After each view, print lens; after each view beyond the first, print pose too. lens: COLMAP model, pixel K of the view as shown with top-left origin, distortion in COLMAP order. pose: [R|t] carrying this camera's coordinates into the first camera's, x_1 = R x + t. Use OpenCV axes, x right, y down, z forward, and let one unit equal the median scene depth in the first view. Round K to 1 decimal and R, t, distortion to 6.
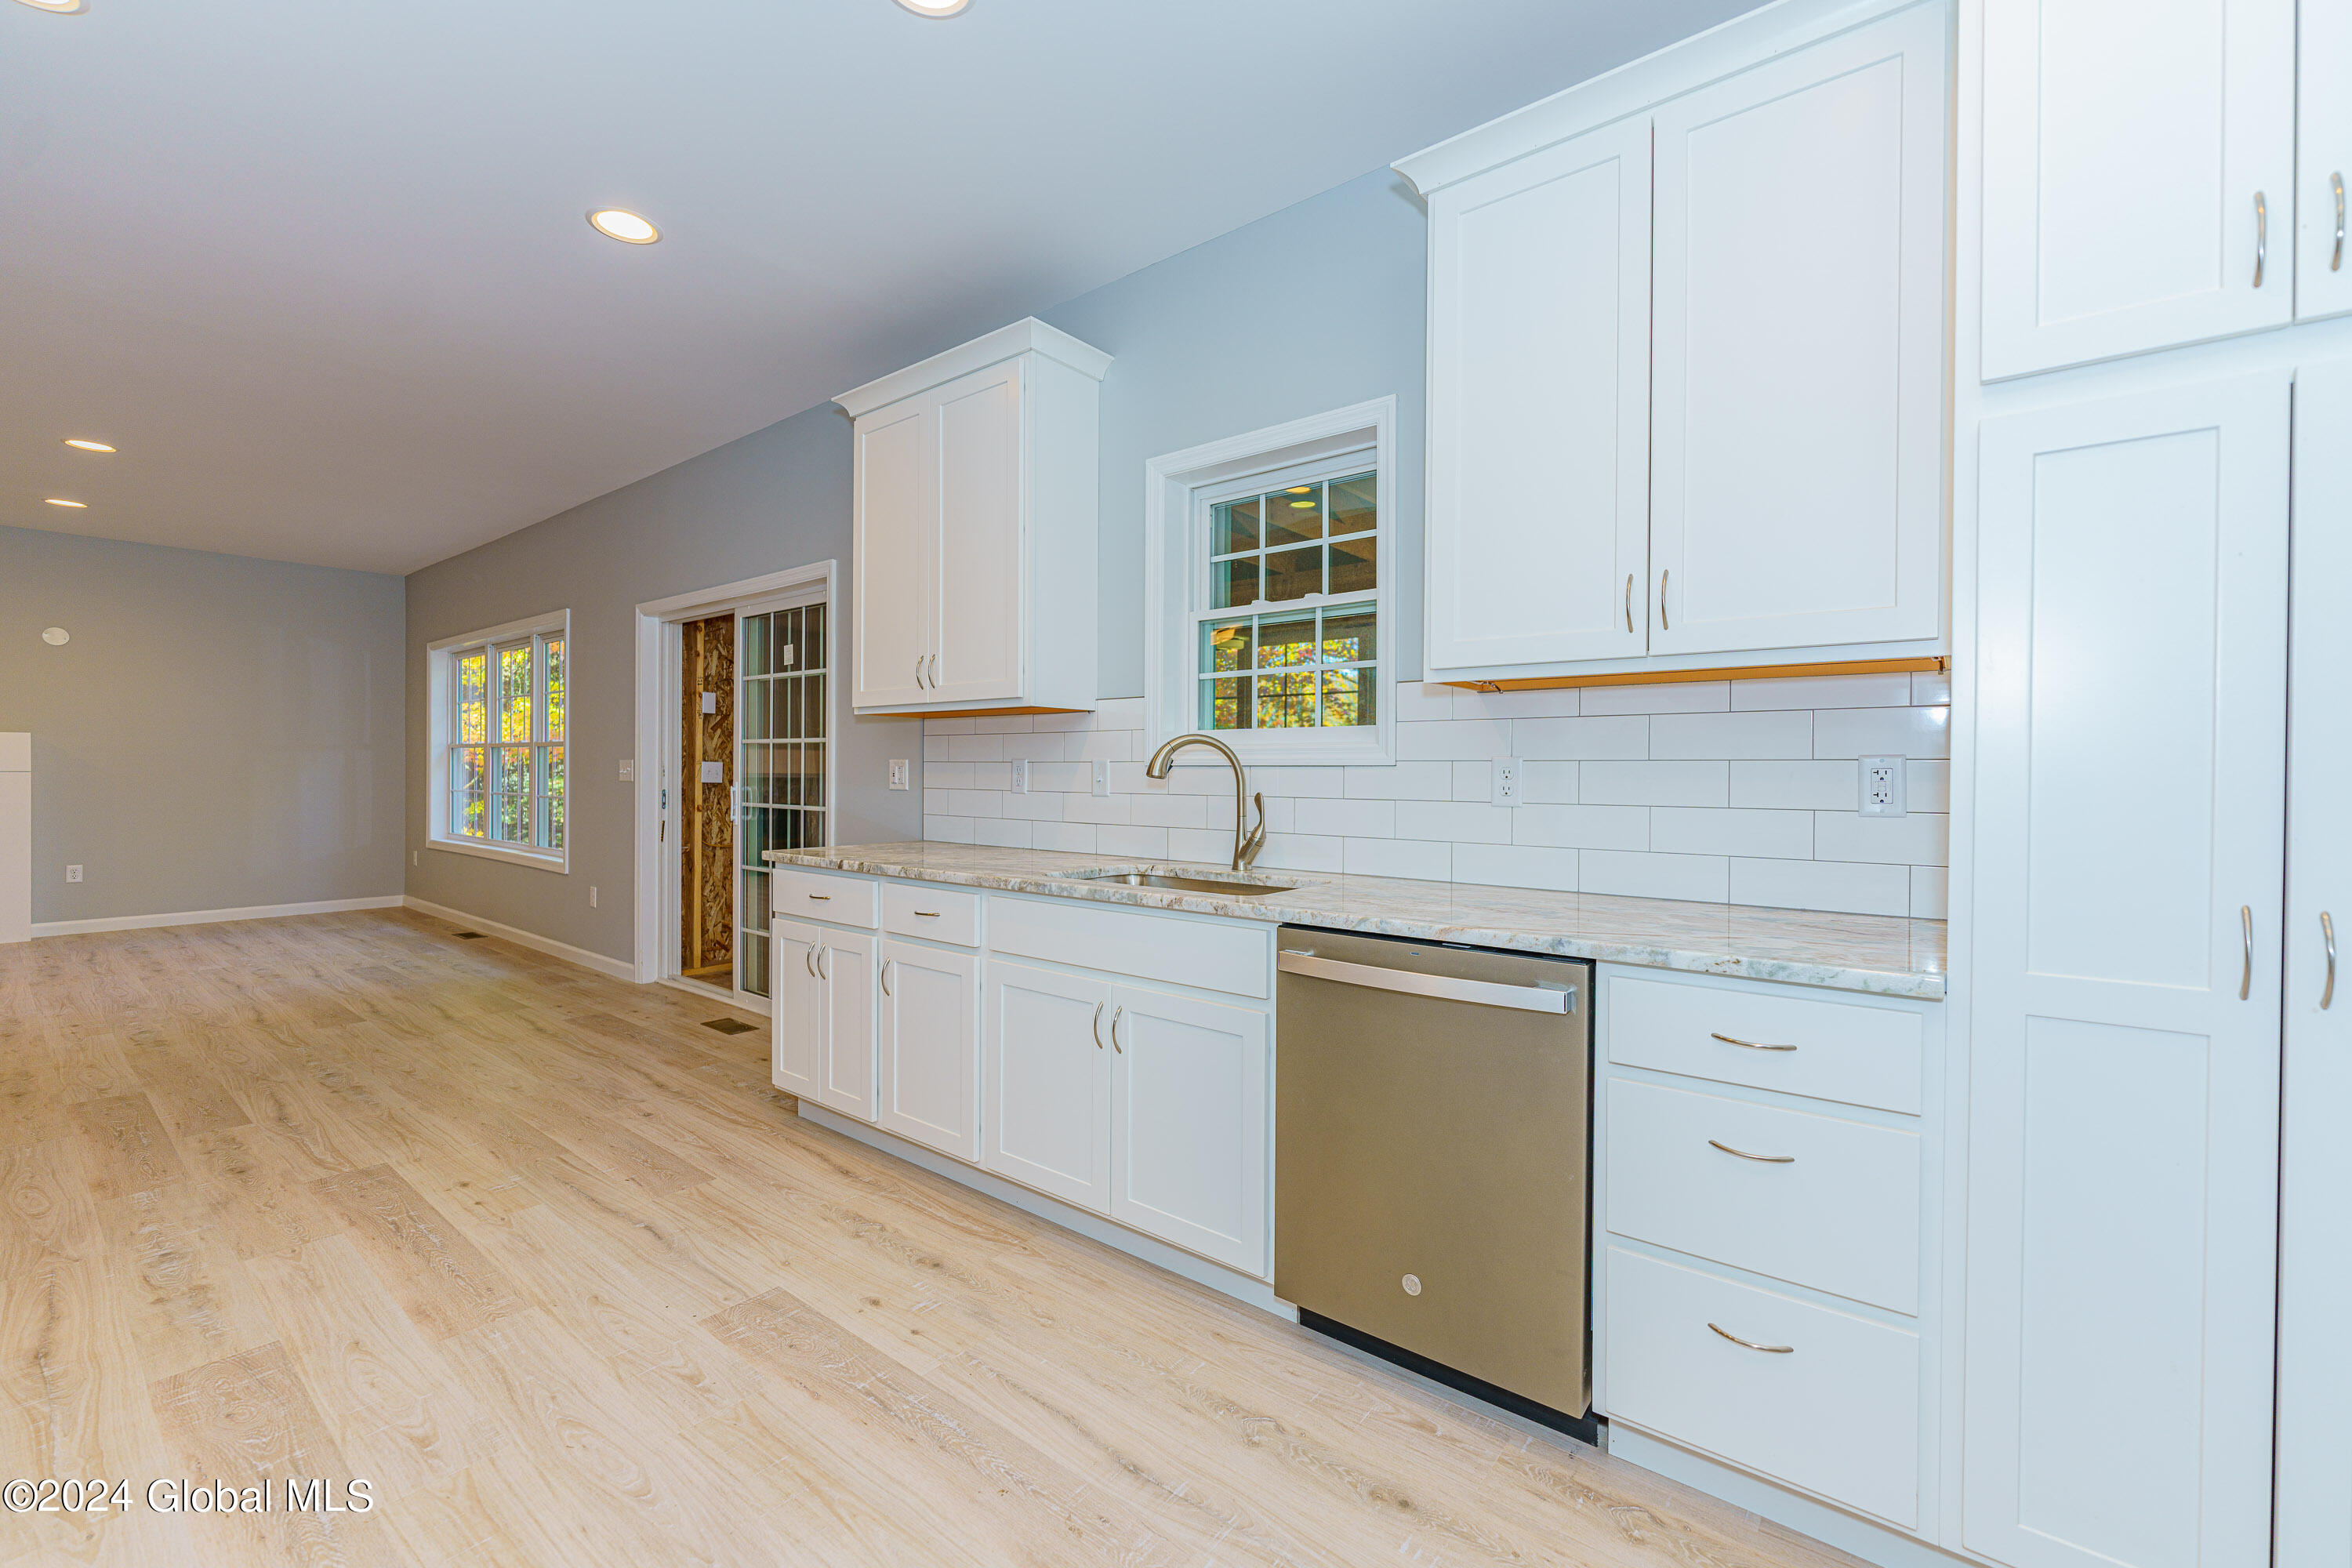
lens RADIAL K [[971.8, 0, 1176.0], [0, 971.8, 784.0], [0, 0, 1]] dist [-0.001043, -0.000494]
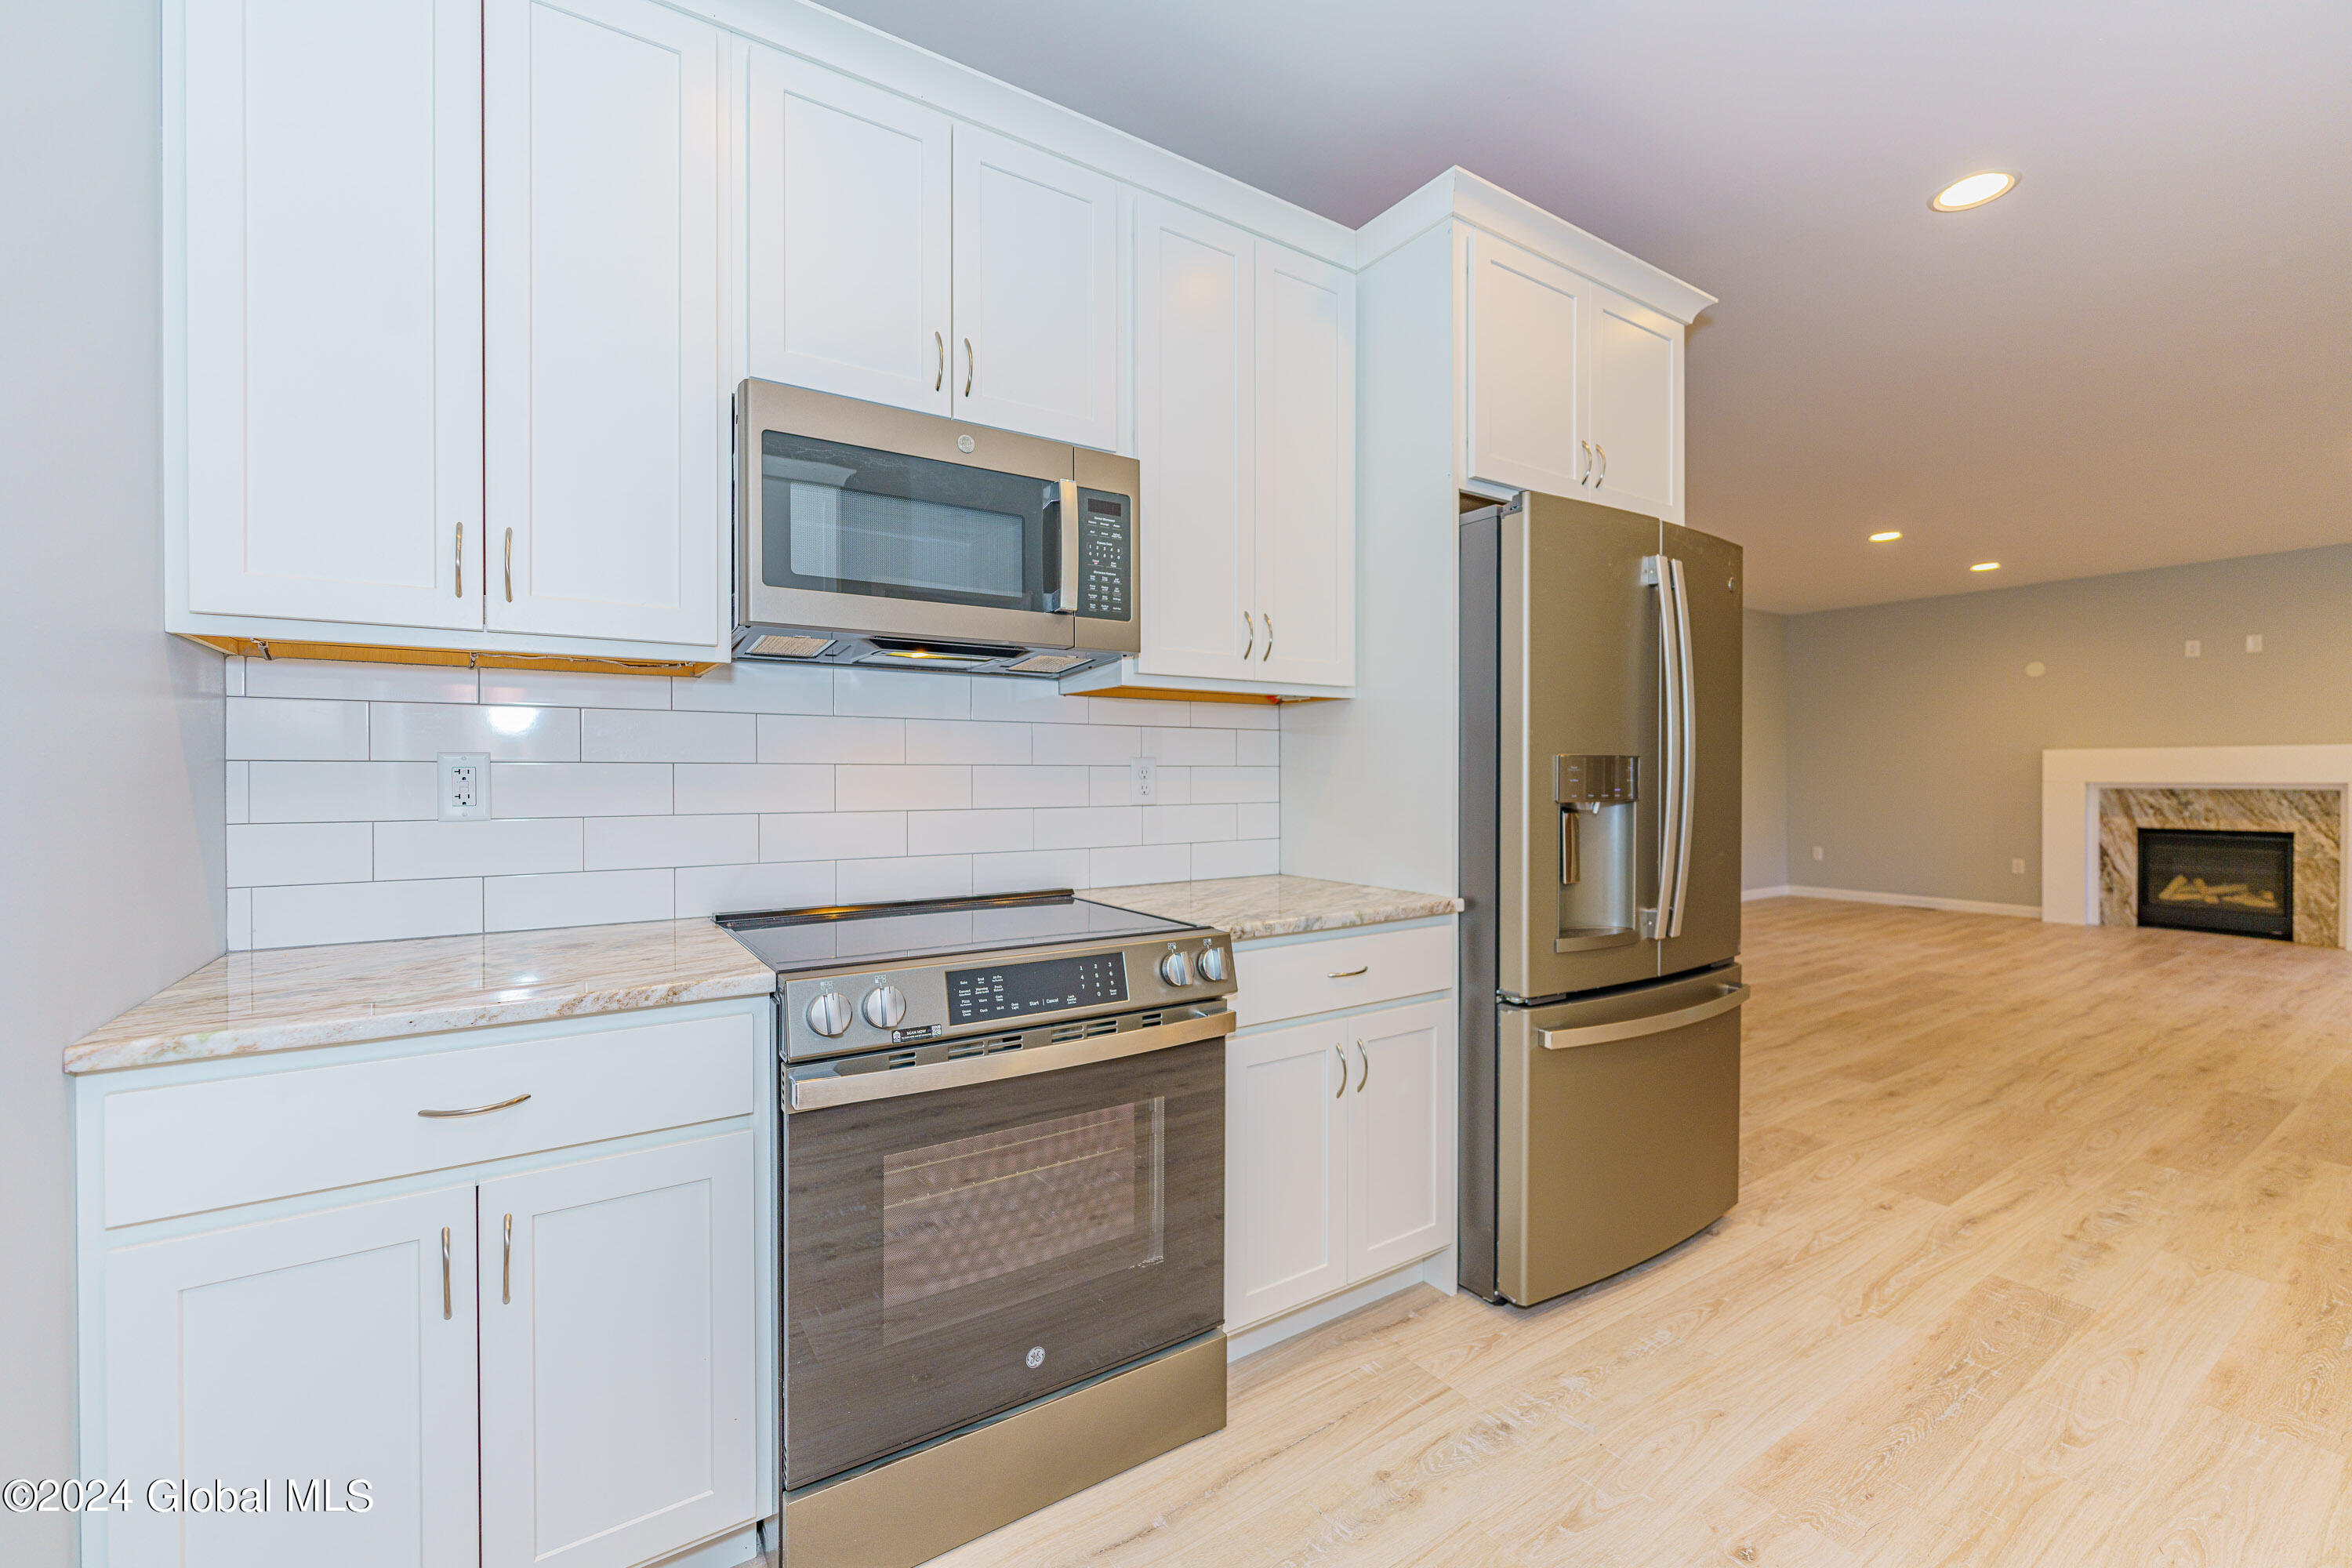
lens RADIAL K [[971.8, 0, 1176.0], [0, 971.8, 784.0], [0, 0, 1]] dist [-0.001043, -0.000494]
pose [[-0.303659, 0.004743, -0.952769, 0.378999], [-0.017102, 0.999799, 0.010427, -0.002852], [0.952627, 0.019460, -0.303517, 0.320572]]
